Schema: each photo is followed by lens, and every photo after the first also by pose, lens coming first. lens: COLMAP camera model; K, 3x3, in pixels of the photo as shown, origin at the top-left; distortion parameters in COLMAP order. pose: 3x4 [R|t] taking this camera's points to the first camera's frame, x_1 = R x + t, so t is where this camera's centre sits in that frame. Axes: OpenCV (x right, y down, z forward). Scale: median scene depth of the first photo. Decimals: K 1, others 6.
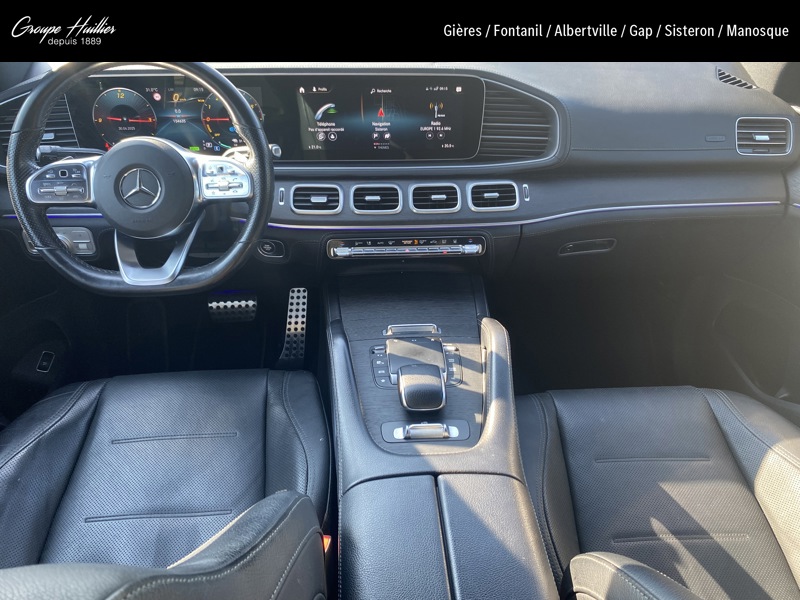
lens RADIAL K [[584.7, 0, 402.7], [0, 584.7, 296.4], [0, 0, 1]] dist [-0.020022, -0.003092]
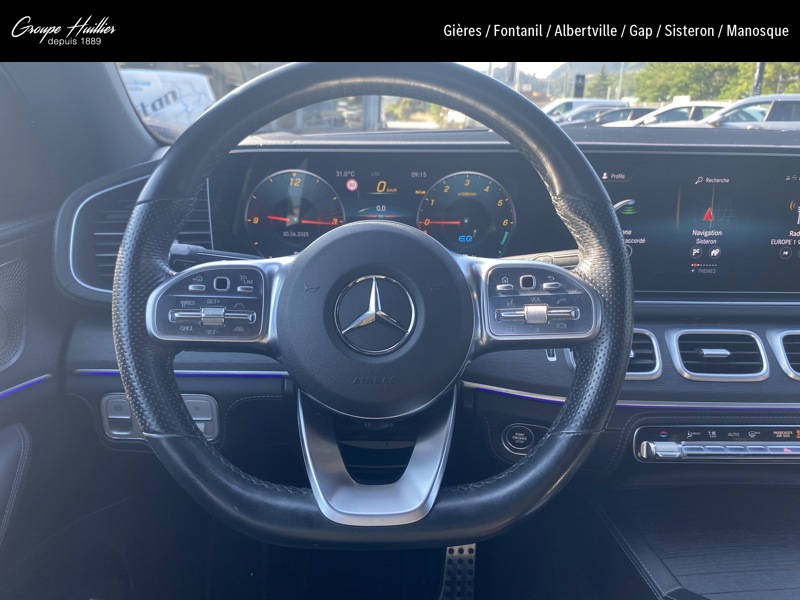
lens RADIAL K [[584.7, 0, 397.0], [0, 584.7, 300.1], [0, 0, 1]] dist [-0.020022, -0.003092]
pose [[0.996576, 0.013620, -0.081555, -0.320043], [-0.035591, 0.960950, -0.274423, -0.053447], [0.074632, 0.276386, 0.958144, 0.433648]]
